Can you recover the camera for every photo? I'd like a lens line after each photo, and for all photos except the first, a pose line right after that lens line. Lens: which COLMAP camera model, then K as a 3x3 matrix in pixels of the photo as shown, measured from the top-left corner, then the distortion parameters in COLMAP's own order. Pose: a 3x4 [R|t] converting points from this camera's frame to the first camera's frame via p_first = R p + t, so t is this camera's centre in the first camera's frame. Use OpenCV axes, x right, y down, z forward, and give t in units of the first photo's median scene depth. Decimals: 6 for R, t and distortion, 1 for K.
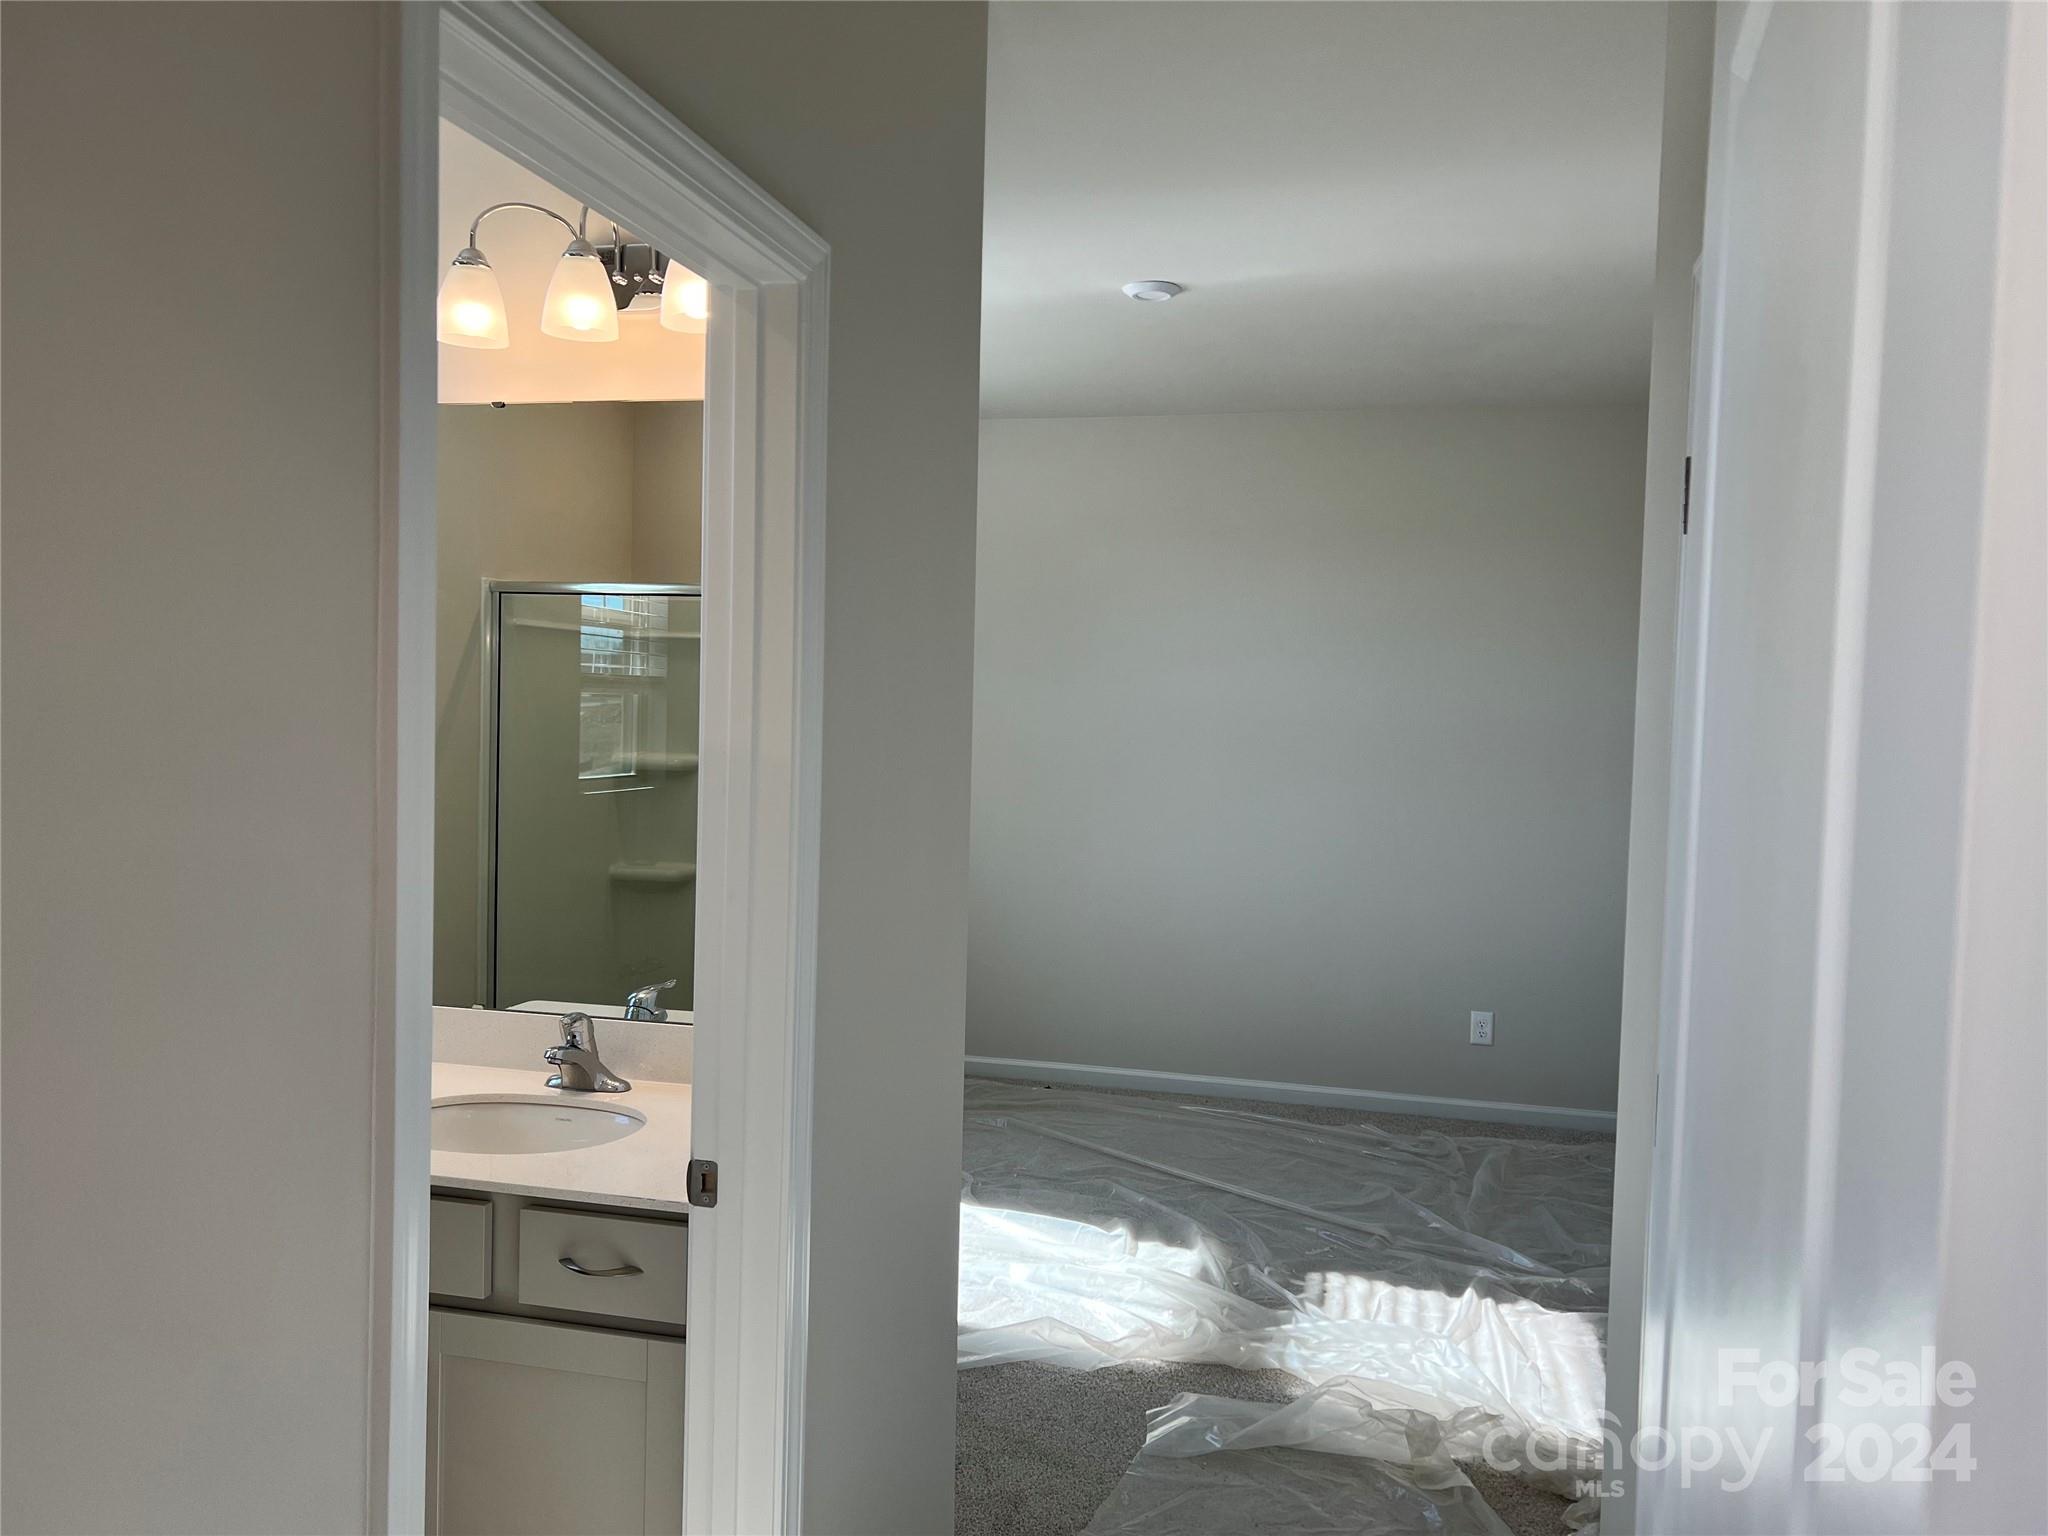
lens RADIAL K [[1562.5, 0, 1041.8], [0, 1562.5, 779.3], [0, 0, 1]] dist [0.016371, 0.000289]
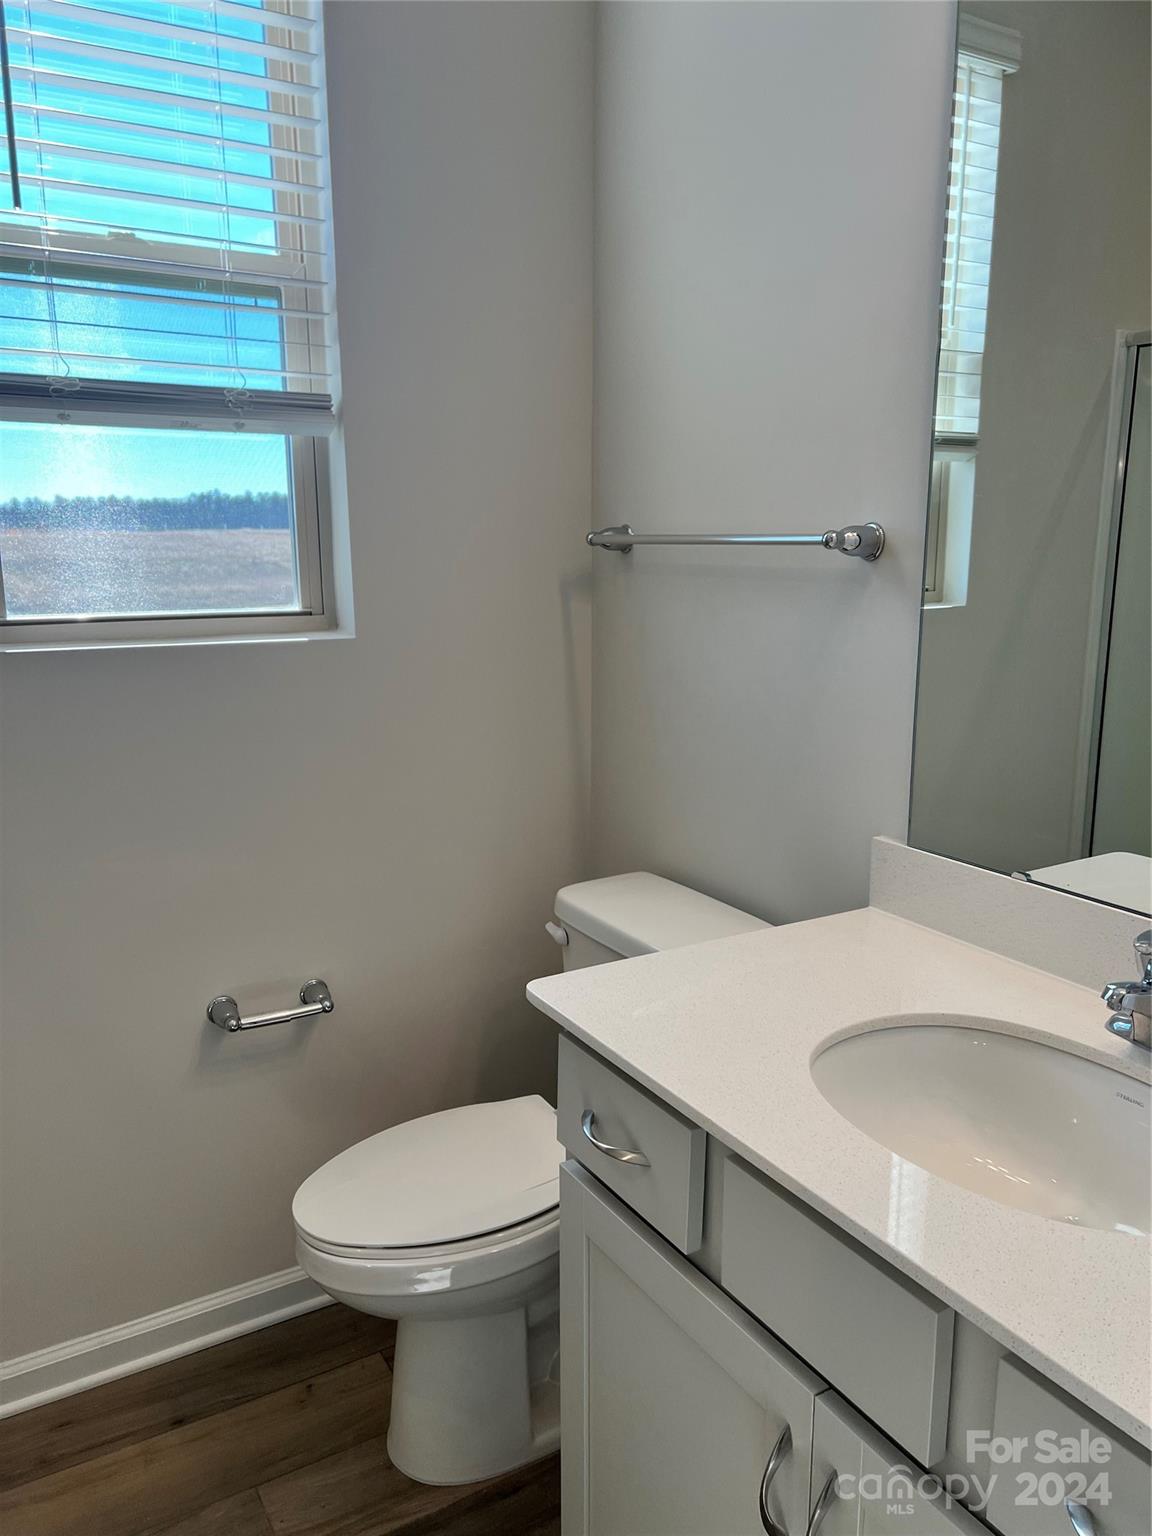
lens RADIAL K [[1171.9, 0, 576.0], [0, 1171.9, 768.0], [0, 0, 1]] dist [0.016371, 0.000289]
pose [[0.704677, 0.114087, -0.700296, -0.146152], [-0.010435, 0.988548, 0.150547, 0.020448], [0.709452, -0.098779, 0.697797, 0.525671]]
